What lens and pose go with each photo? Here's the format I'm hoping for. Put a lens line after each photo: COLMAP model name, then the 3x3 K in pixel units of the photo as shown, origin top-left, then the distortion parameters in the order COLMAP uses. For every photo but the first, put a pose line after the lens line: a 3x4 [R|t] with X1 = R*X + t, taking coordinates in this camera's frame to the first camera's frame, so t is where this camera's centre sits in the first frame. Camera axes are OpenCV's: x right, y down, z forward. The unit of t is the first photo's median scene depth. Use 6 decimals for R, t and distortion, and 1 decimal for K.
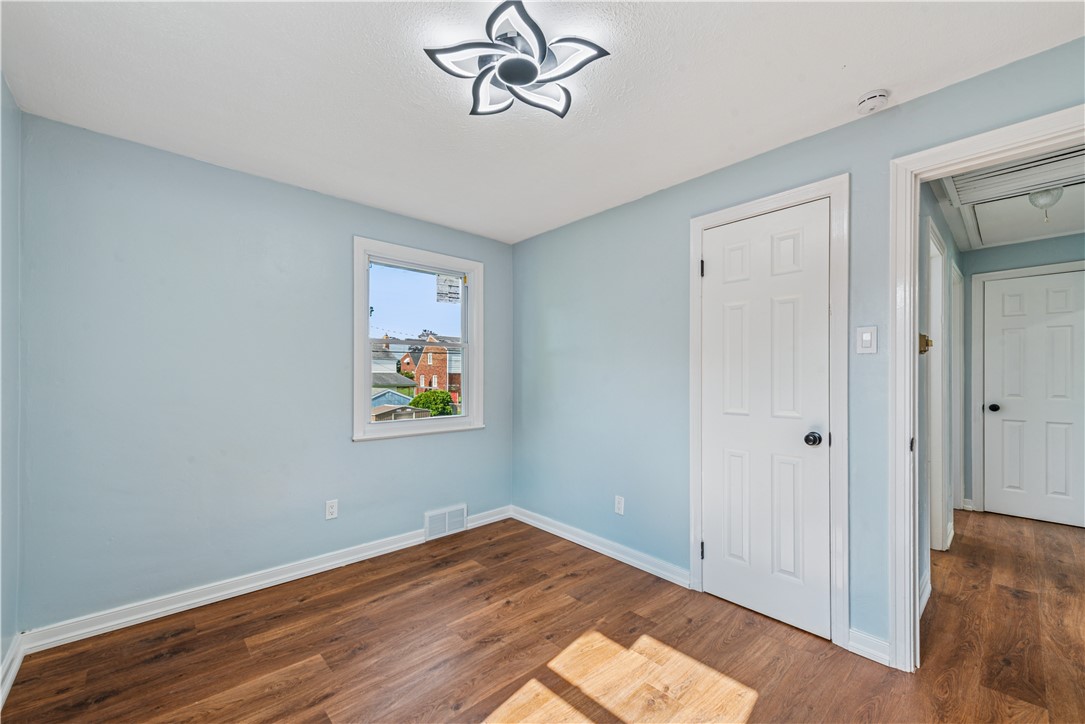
lens RADIAL K [[433.0, 0, 547.9], [0, 433.0, 372.6], [0, 0, 1]] dist [0.018303, -0.004771]
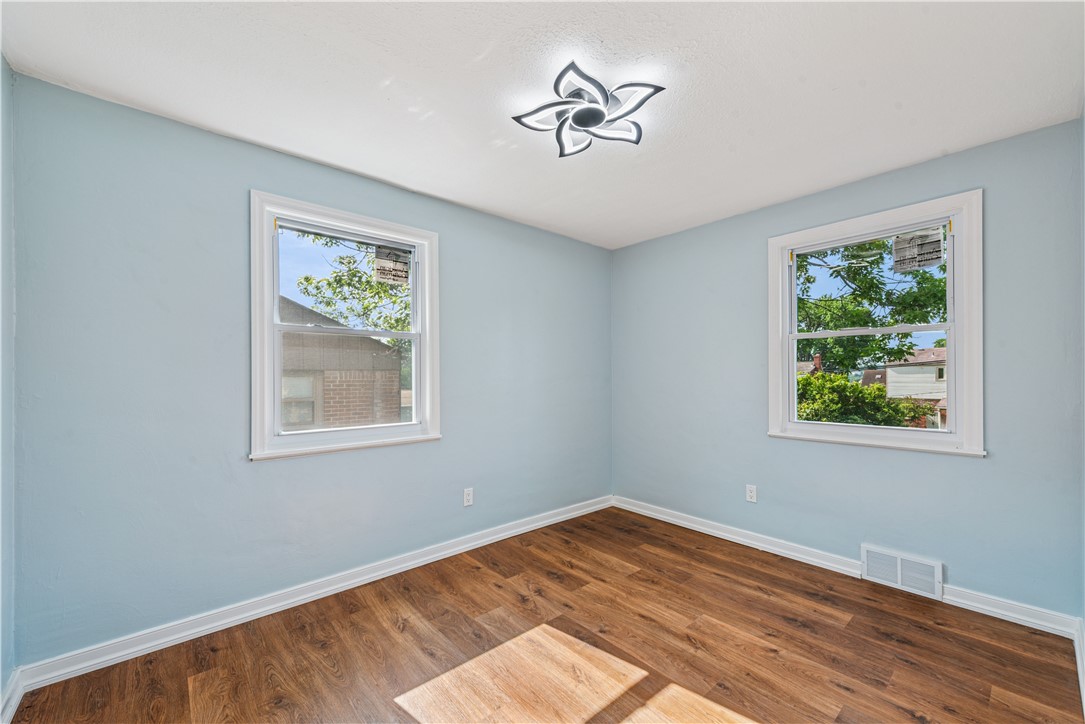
lens RADIAL K [[433.0, 0, 547.9], [0, 433.0, 372.6], [0, 0, 1]] dist [0.018303, -0.004771]
pose [[-0.020543, -0.006068, -0.999771, 0.725076], [0.012564, 0.999901, -0.006327, 0.007639], [0.999710, -0.012691, -0.020465, 0.589304]]
